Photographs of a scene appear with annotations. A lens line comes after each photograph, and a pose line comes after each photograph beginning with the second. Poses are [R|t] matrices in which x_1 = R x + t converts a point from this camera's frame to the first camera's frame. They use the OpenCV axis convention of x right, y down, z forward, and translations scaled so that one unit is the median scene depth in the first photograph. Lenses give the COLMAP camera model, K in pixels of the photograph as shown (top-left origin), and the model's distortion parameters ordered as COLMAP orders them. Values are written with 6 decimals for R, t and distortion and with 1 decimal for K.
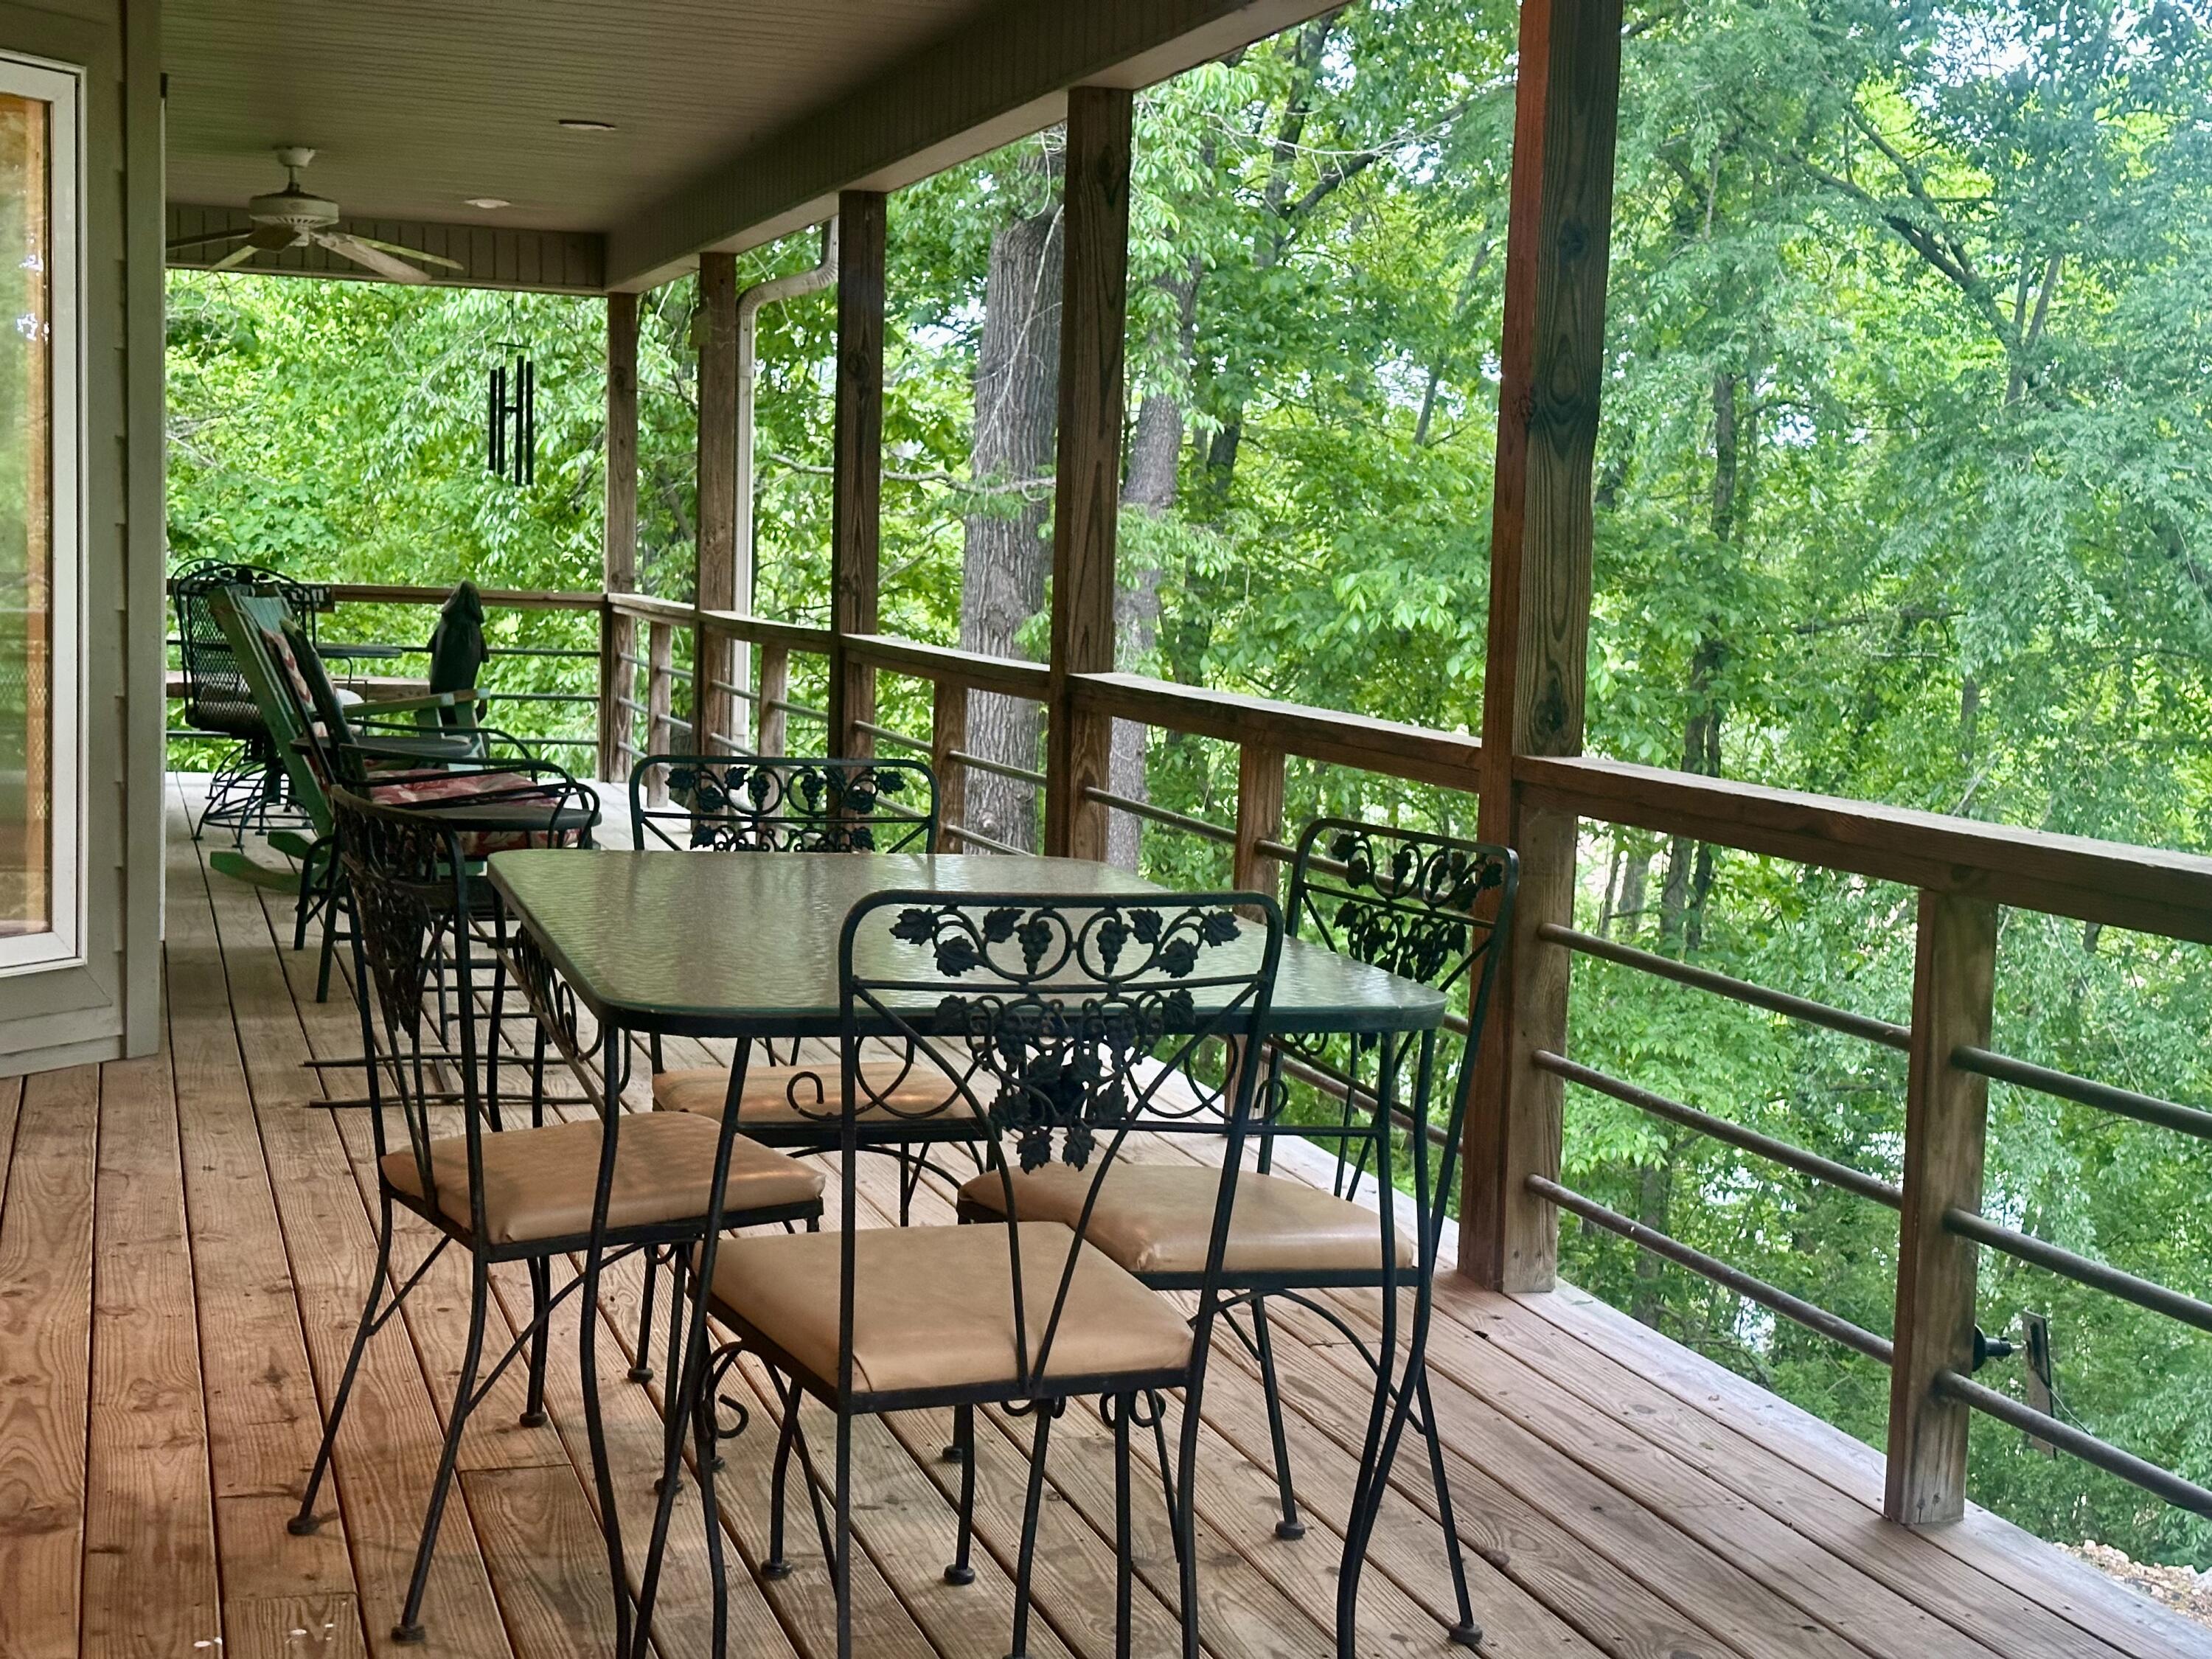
lens RADIAL K [[3063.3, 0, 1106.0], [0, 3063.3, 829.5], [0, 0, 1]] dist [0.221953, -0.020764]
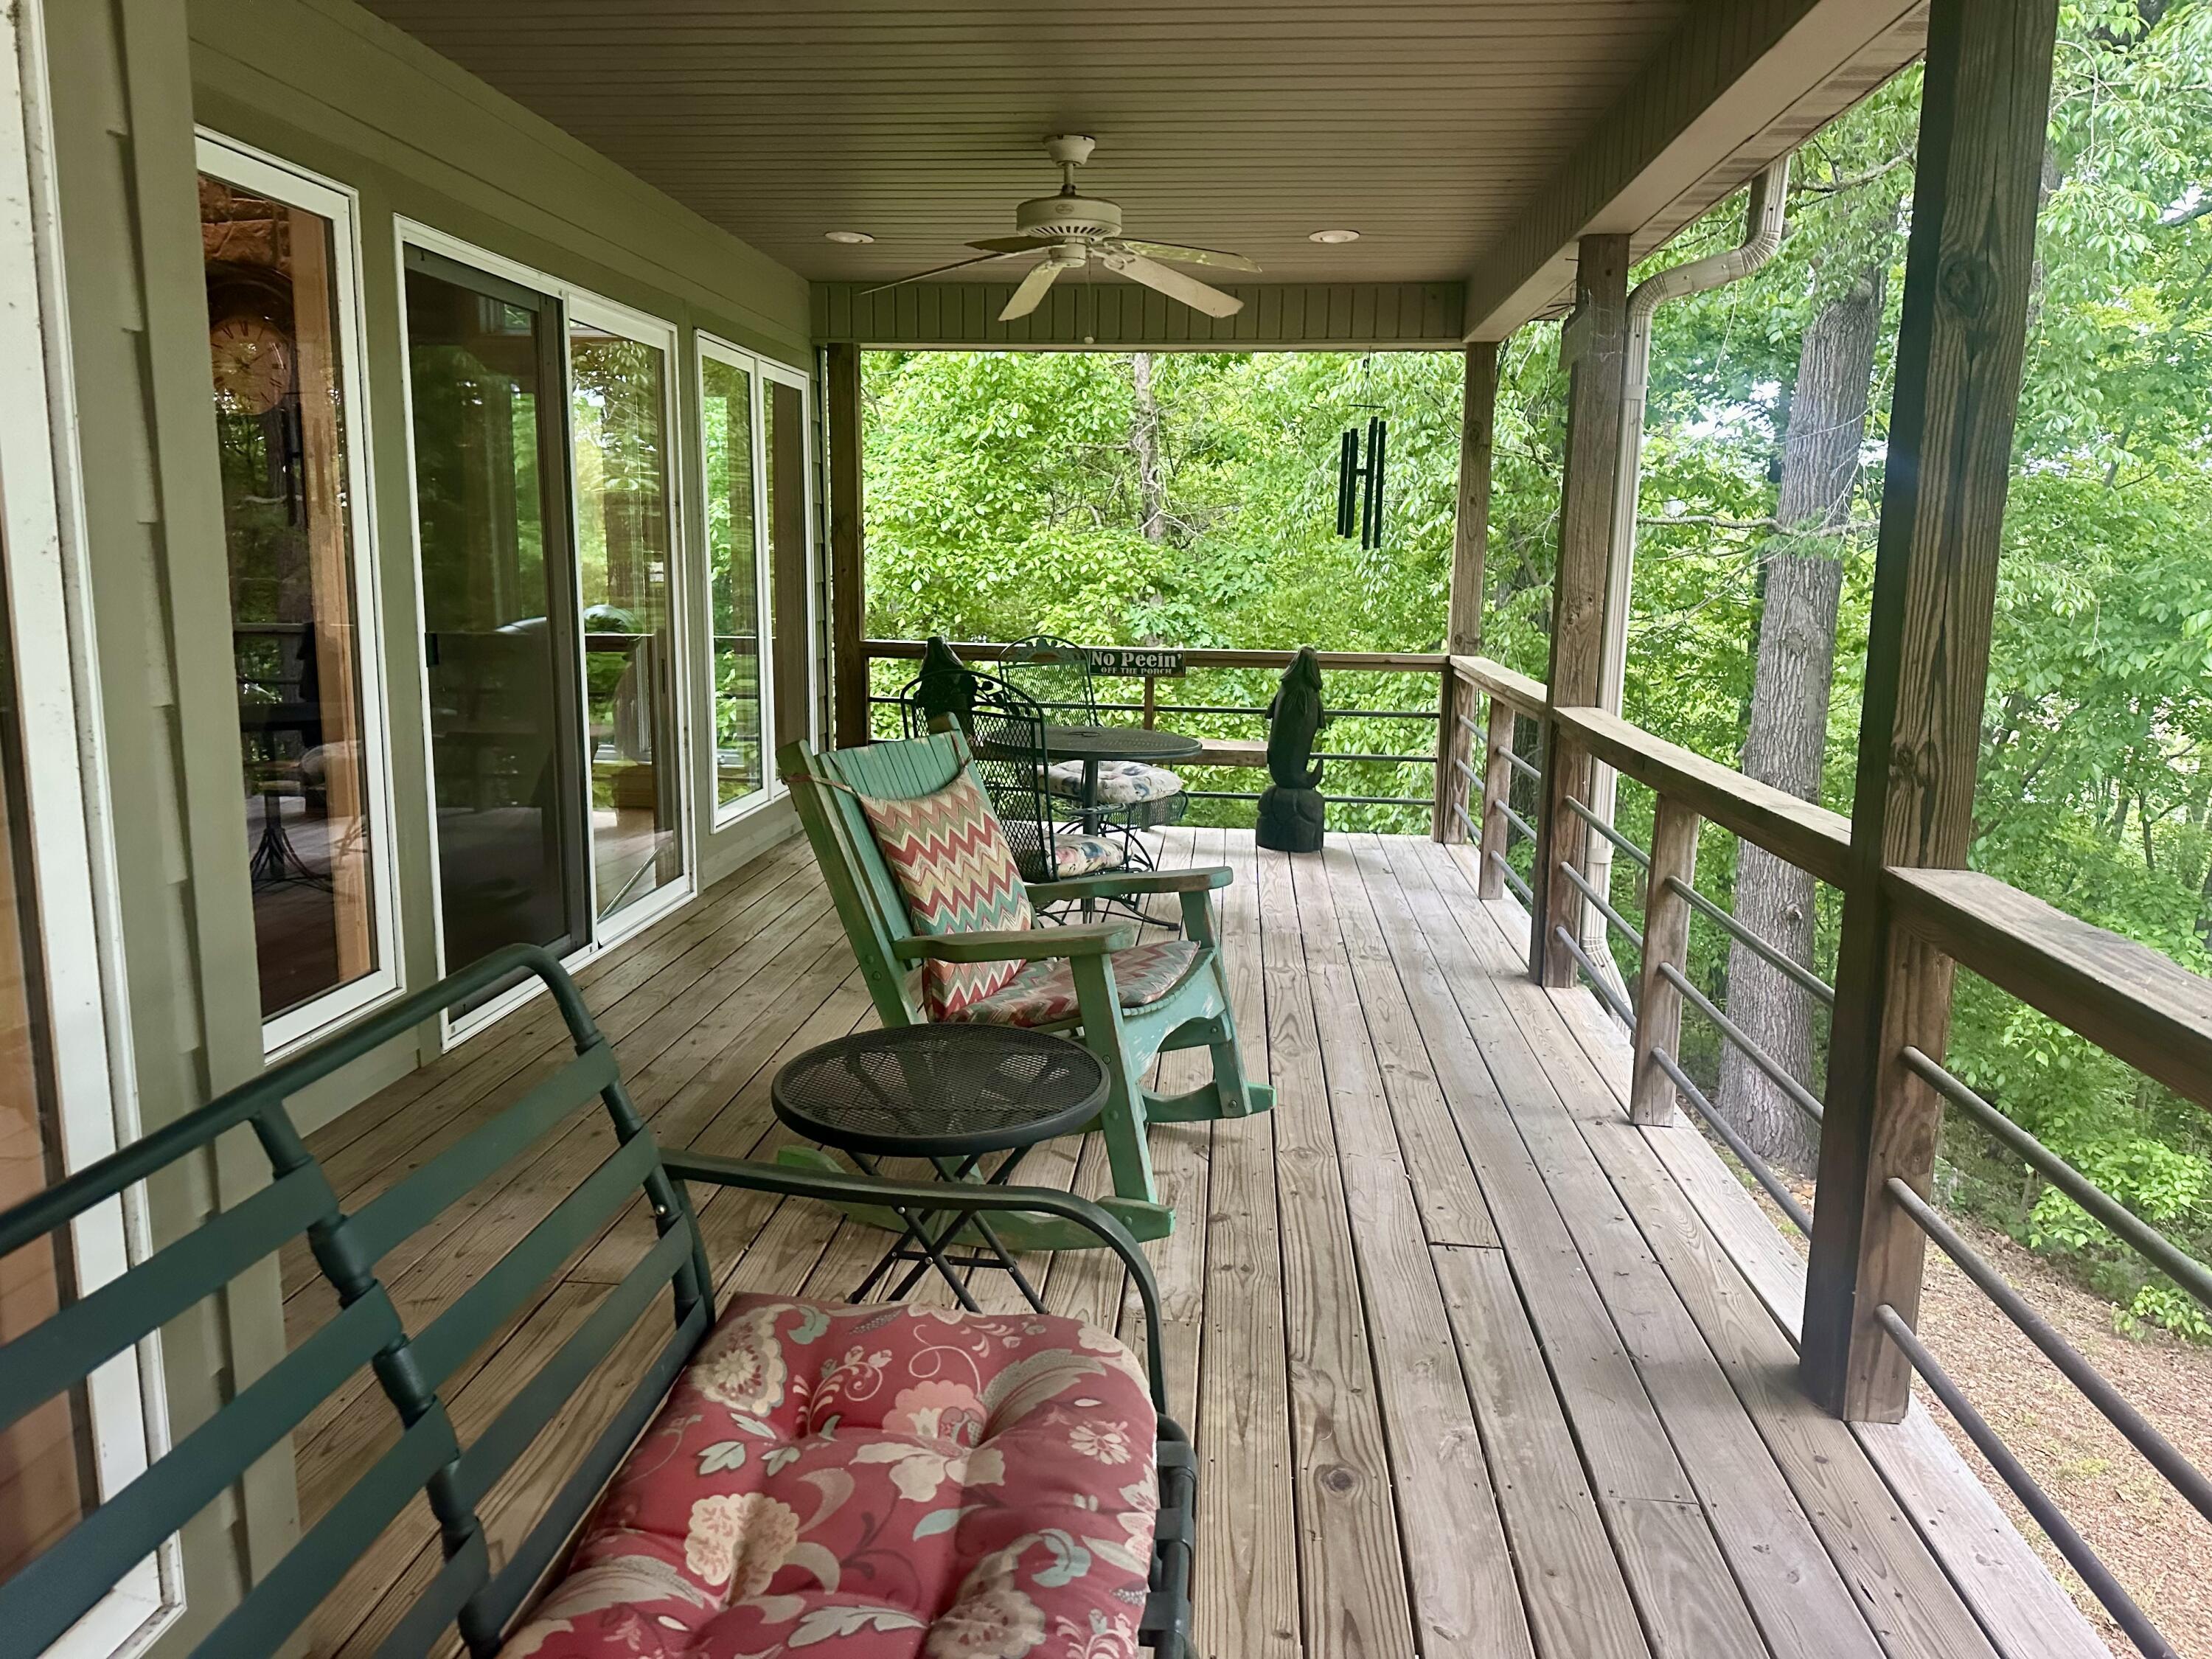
lens RADIAL K [[1541.8, 0, 1106.0], [0, 1541.8, 829.5], [0, 0, 1]] dist [0.080547, -0.082695]
pose [[0.922814, 0.050370, -0.381940, -0.067758], [-0.021121, 0.996540, 0.080392, -0.056132], [0.384667, -0.066120, 0.920684, 0.475135]]
